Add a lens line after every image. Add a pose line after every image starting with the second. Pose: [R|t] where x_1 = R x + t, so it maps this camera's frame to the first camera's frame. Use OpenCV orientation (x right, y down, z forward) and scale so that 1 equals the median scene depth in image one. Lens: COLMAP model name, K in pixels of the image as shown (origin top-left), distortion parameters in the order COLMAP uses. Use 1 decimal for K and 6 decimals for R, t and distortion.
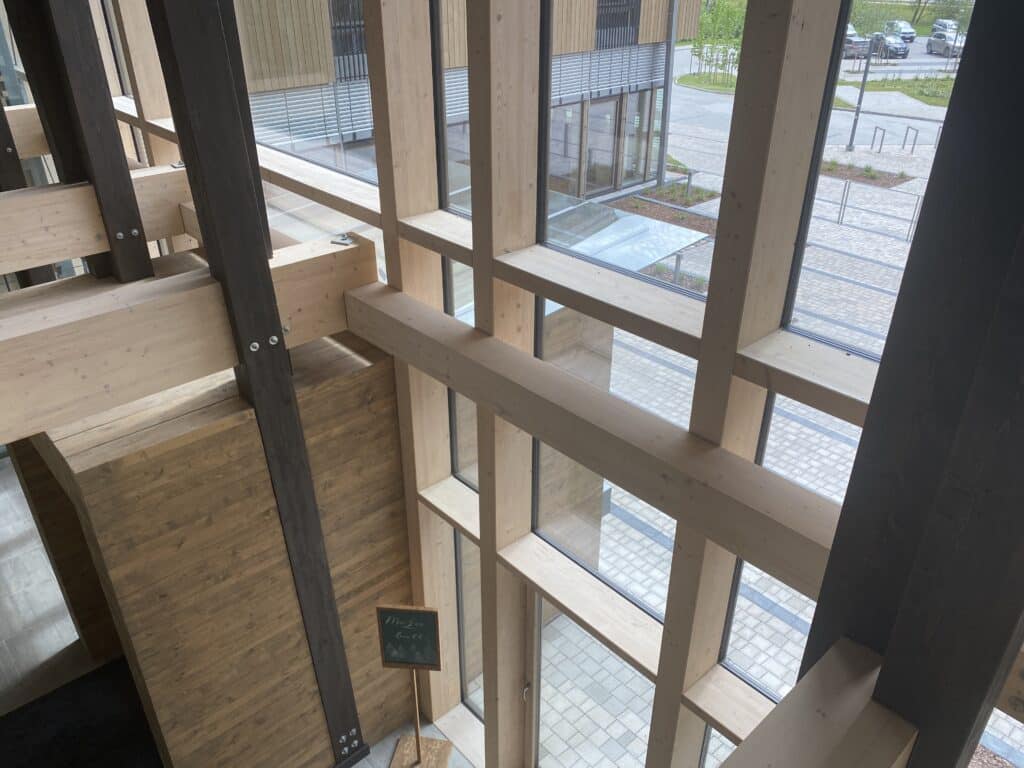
lens RADIAL K [[775.2, 0, 509.8], [0, 775.2, 383.9], [0, 0, 1]] dist [0.005192, 0.000935]
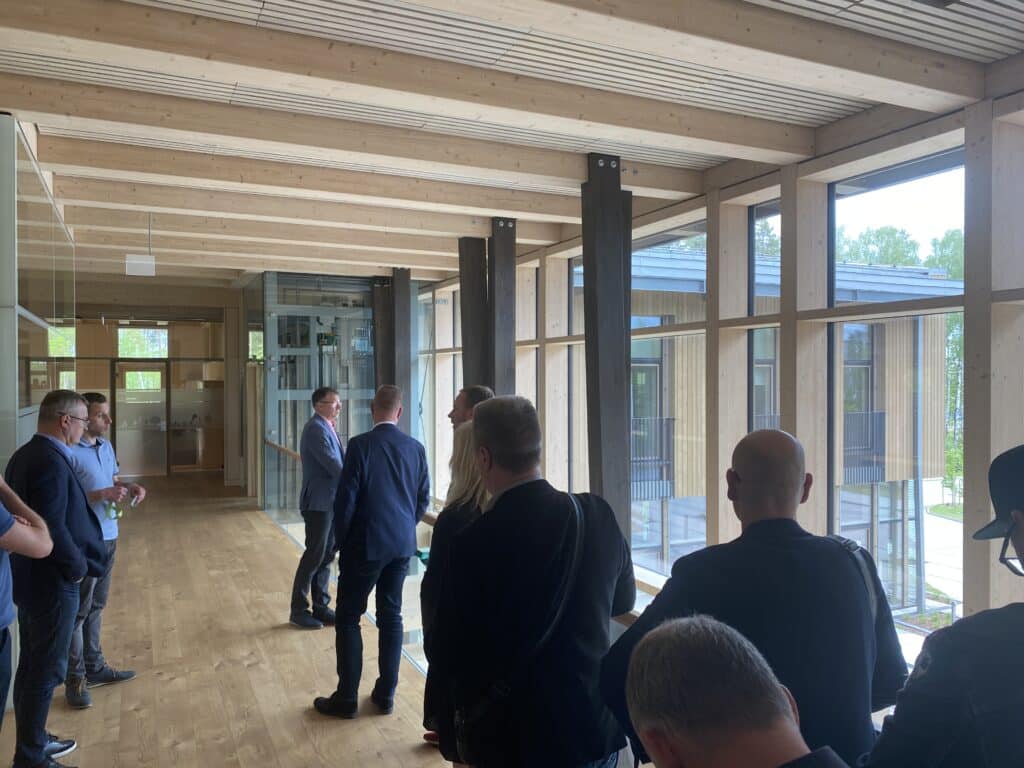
lens RADIAL K [[775.2, 0, 512.1], [0, 775.2, 381.8], [0, 0, 1]] dist [0.005192, 0.000935]
pose [[0.956688, 0.003882, -0.291090, -0.018119], [-0.145604, 0.872236, -0.466908, 0.026219], [0.252087, 0.489069, 0.835023, -0.104728]]
